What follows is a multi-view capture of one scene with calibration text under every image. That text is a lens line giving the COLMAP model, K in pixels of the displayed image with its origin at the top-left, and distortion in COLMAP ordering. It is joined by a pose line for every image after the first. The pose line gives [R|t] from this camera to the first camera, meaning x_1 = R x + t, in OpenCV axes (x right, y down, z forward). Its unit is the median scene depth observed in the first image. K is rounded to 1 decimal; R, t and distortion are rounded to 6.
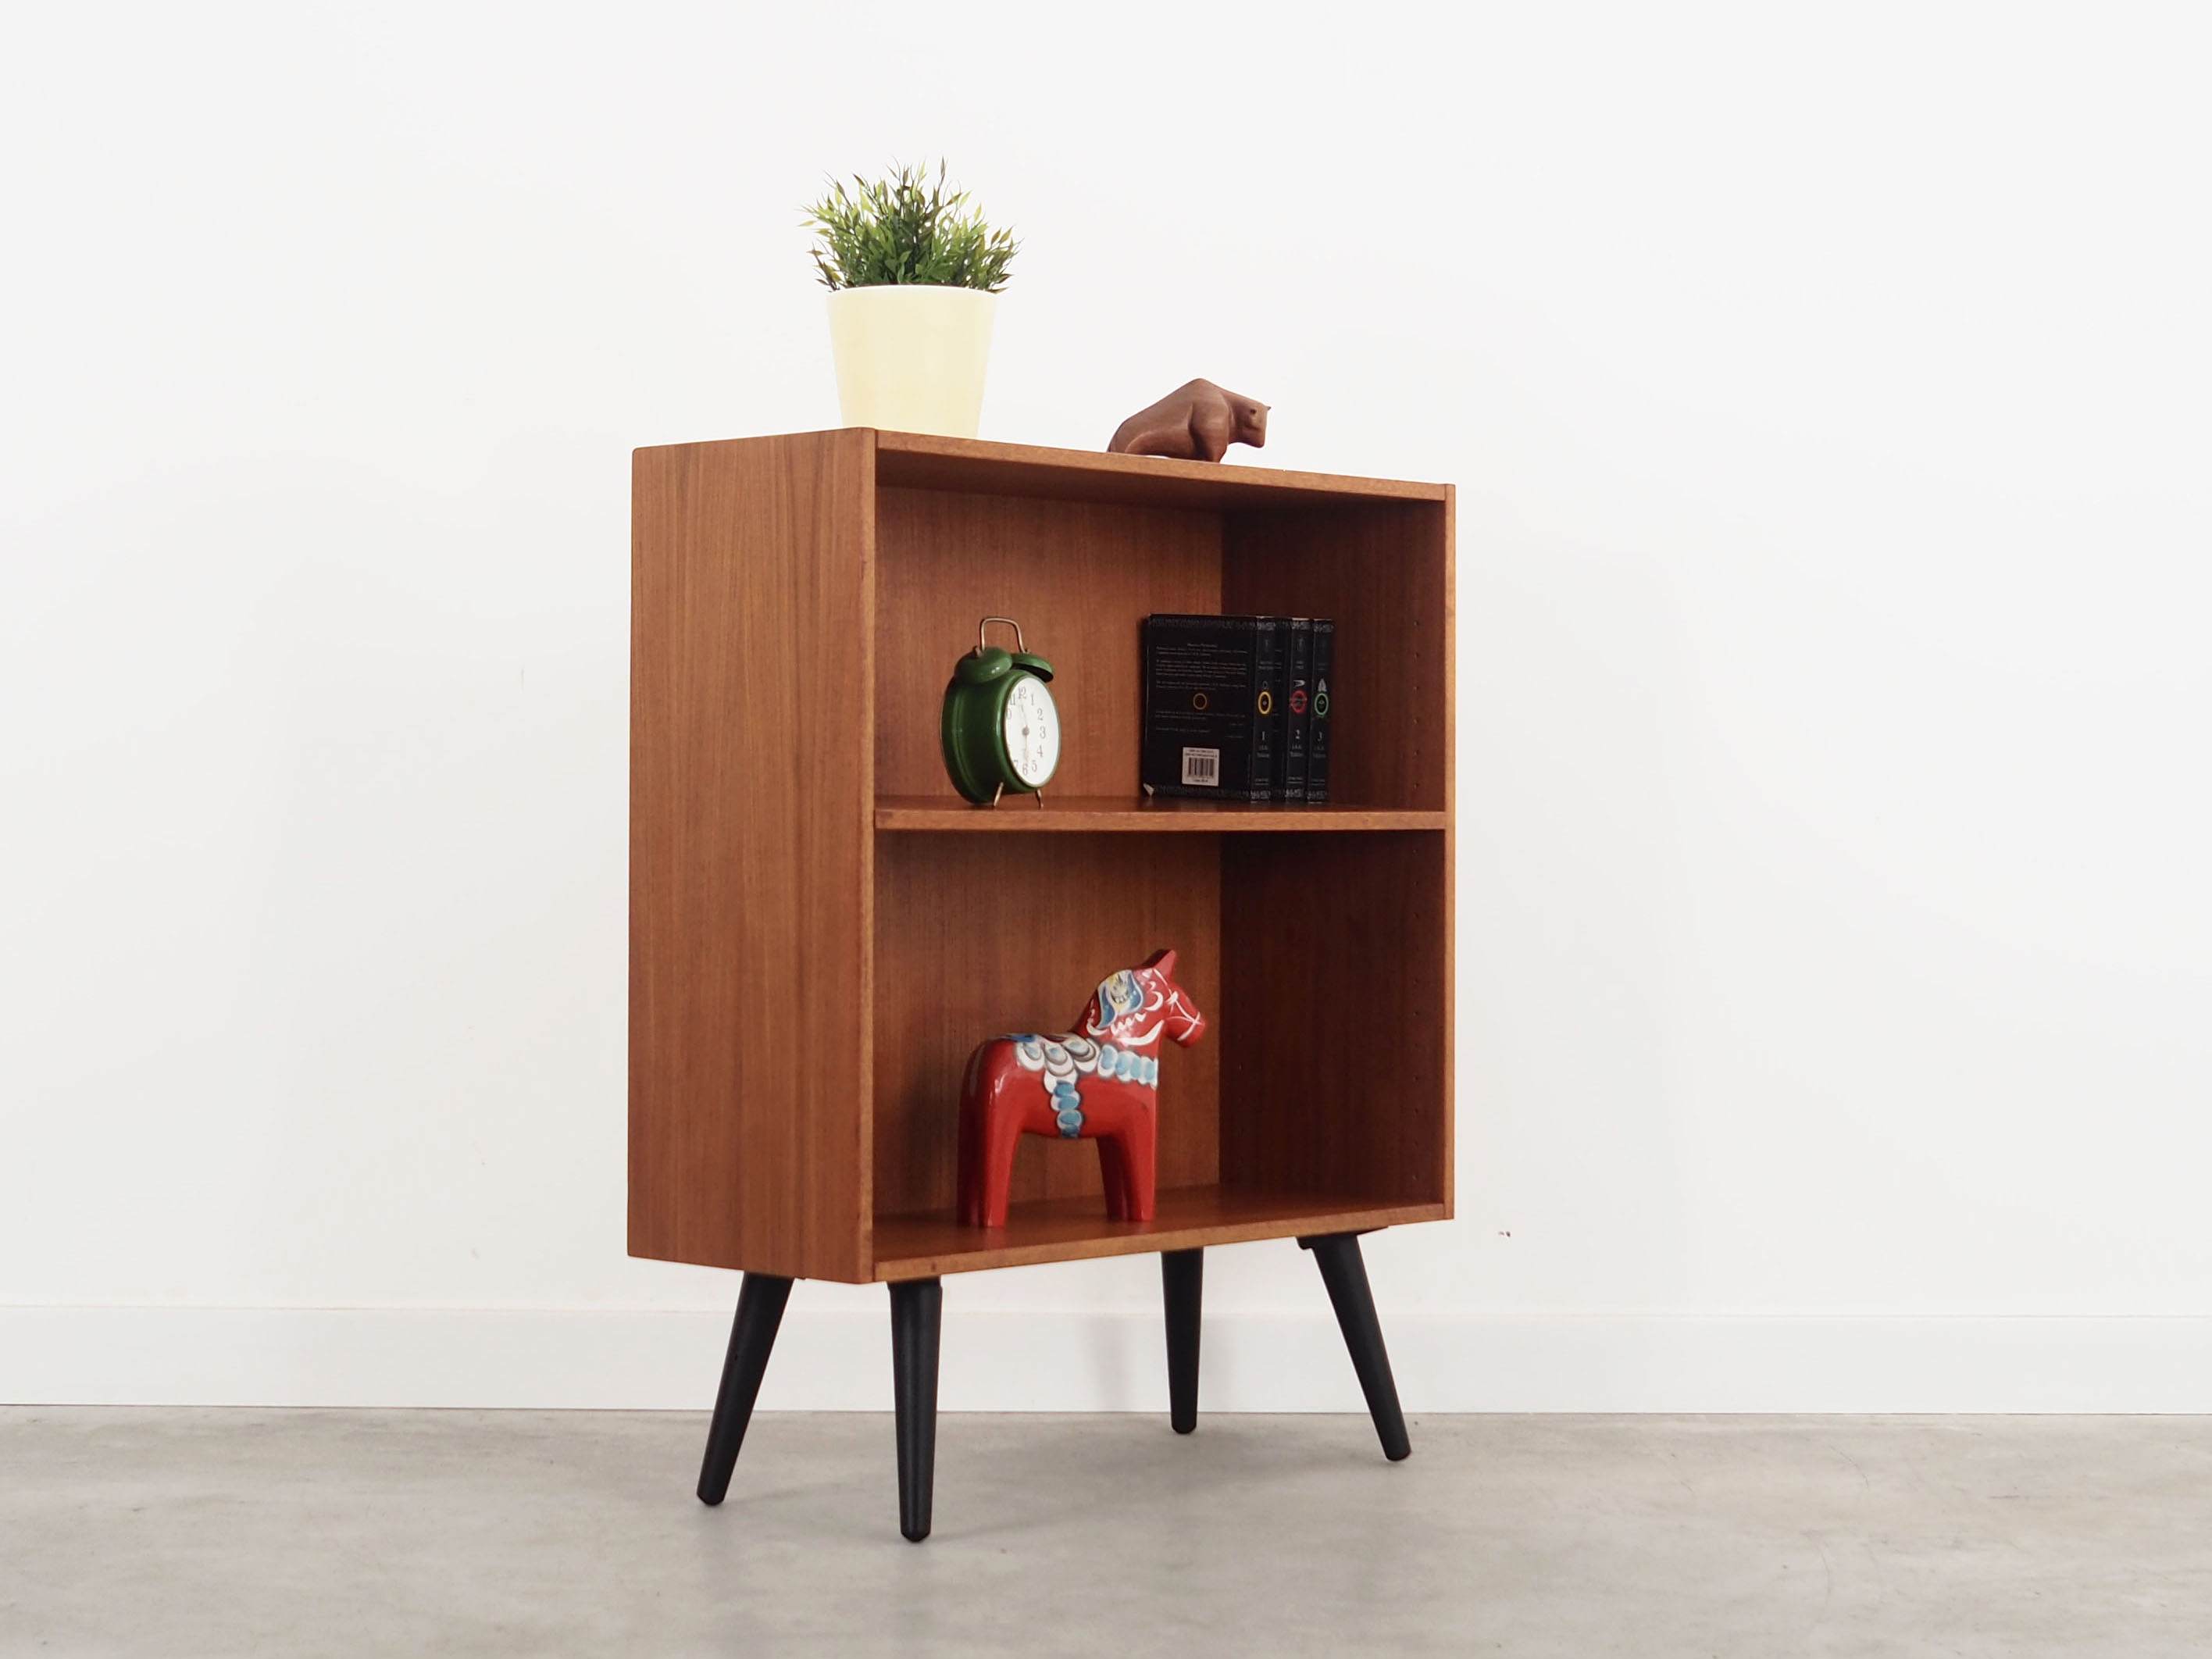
lens RADIAL K [[2423.1, 0, 1106.0], [0, 2423.1, 829.5], [0, 0, 1]] dist [0.007029, -0.001819]
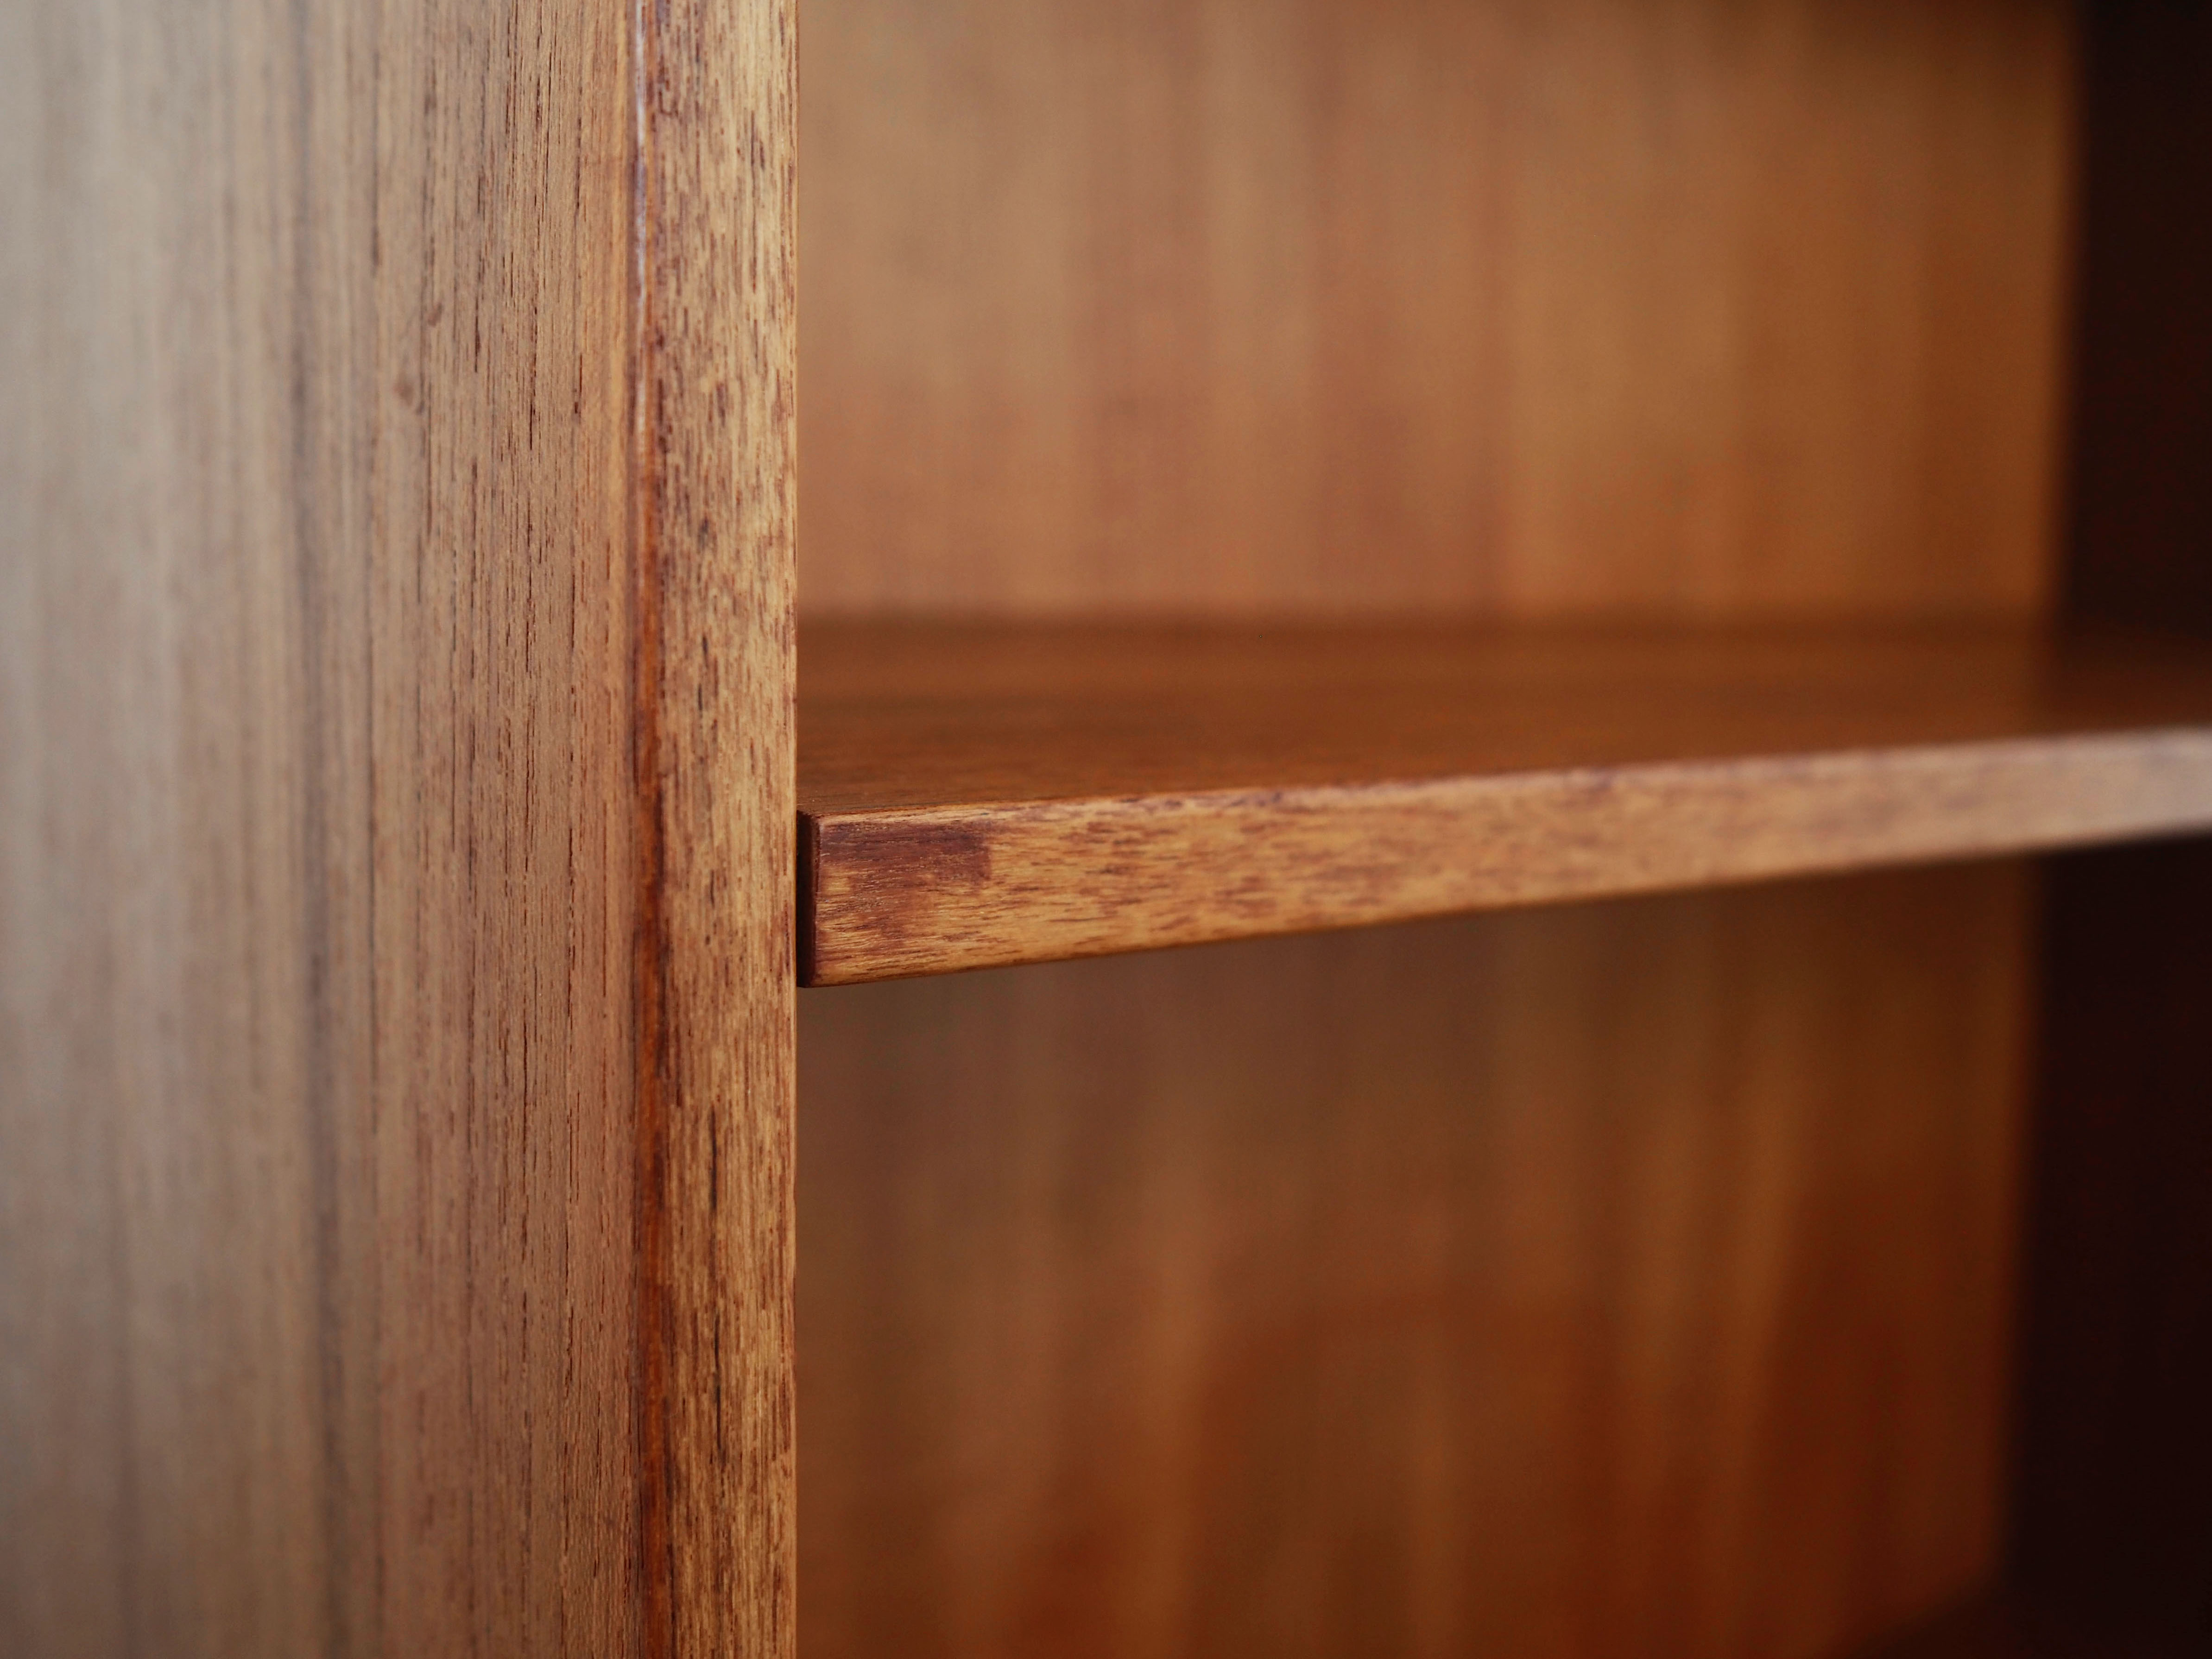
lens RADIAL K [[2422.9, 0, 1106.0], [0, 2422.9, 829.5], [0, 0, 1]] dist [0.007029, -0.001819]
pose [[0.989257, 0.023005, -0.144365, -0.052844], [-0.010170, 0.995977, 0.089026, -0.013866], [0.145832, -0.086601, 0.985512, 0.714254]]
